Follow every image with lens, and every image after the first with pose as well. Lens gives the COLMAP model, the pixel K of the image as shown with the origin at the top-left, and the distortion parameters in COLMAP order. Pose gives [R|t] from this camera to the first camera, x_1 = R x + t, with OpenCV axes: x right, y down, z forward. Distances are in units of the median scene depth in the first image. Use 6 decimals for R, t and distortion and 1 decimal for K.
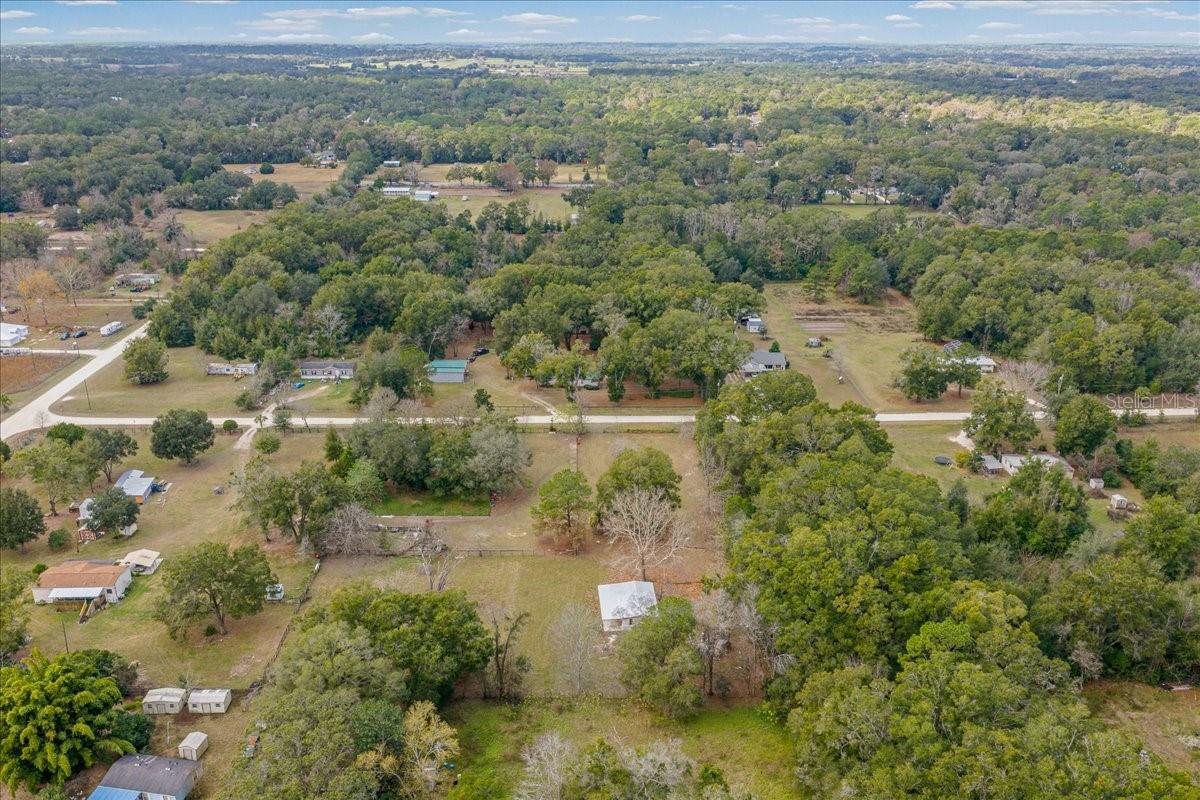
lens RADIAL K [[989.6, 0, 600.0], [0, 989.6, 400.0], [0, 0, 1]] dist [0.007982, -0.006614]
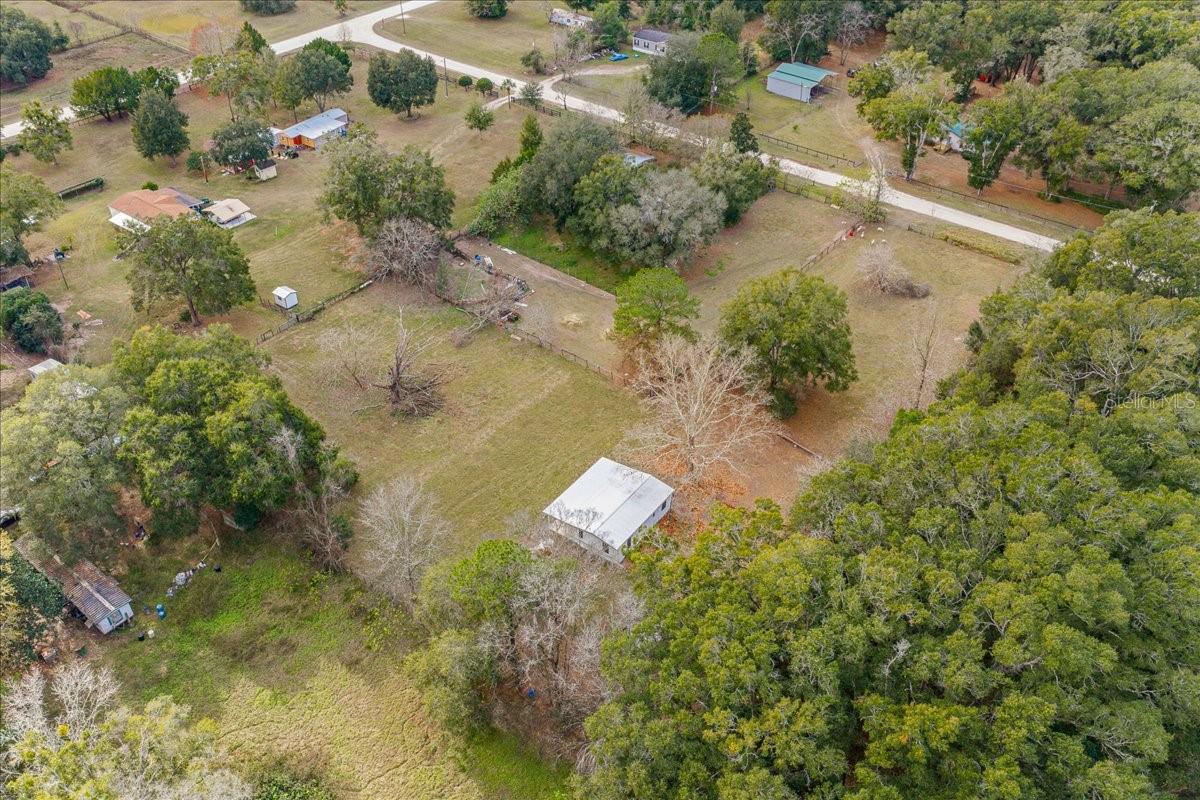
lens RADIAL K [[989.6, 0, 600.0], [0, 989.6, 400.0], [0, 0, 1]] dist [0.007982, -0.006614]
pose [[0.768597, 0.388977, -0.507893, 0.207635], [-0.219516, 0.906070, 0.361732, -0.052464], [0.600892, -0.166536, 0.781789, 0.339987]]
